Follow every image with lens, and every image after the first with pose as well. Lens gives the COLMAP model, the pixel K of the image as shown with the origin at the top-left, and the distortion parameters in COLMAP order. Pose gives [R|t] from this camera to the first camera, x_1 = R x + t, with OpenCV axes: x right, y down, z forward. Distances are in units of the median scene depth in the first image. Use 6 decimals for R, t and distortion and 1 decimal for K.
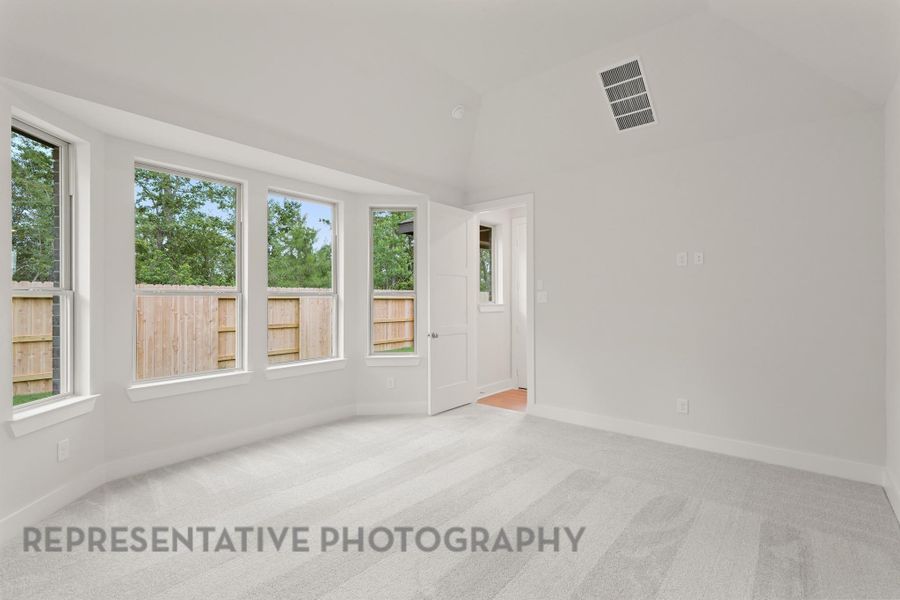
lens RADIAL K [[420.8, 0, 451.7], [0, 420.8, 299.7], [0, 0, 1]] dist [0.000829, -0.001231]
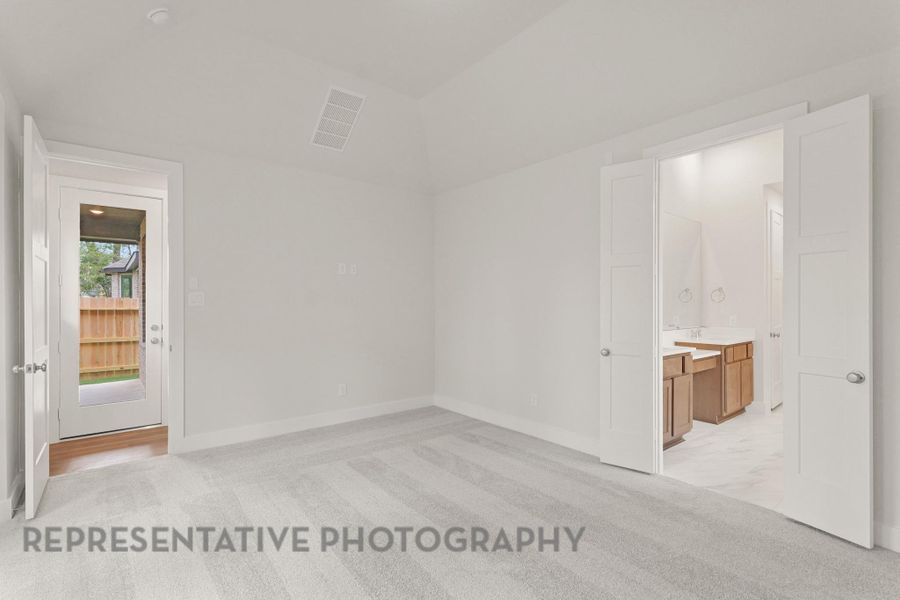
lens RADIAL K [[420.8, 0, 450.8], [0, 420.8, 301.8], [0, 0, 1]] dist [0.000829, -0.001231]
pose [[0.189587, 0.003612, 0.981857, -0.657010], [0.000290, 0.999993, -0.003735, 0.003347], [-0.981864, 0.000992, 0.189585, 0.523566]]
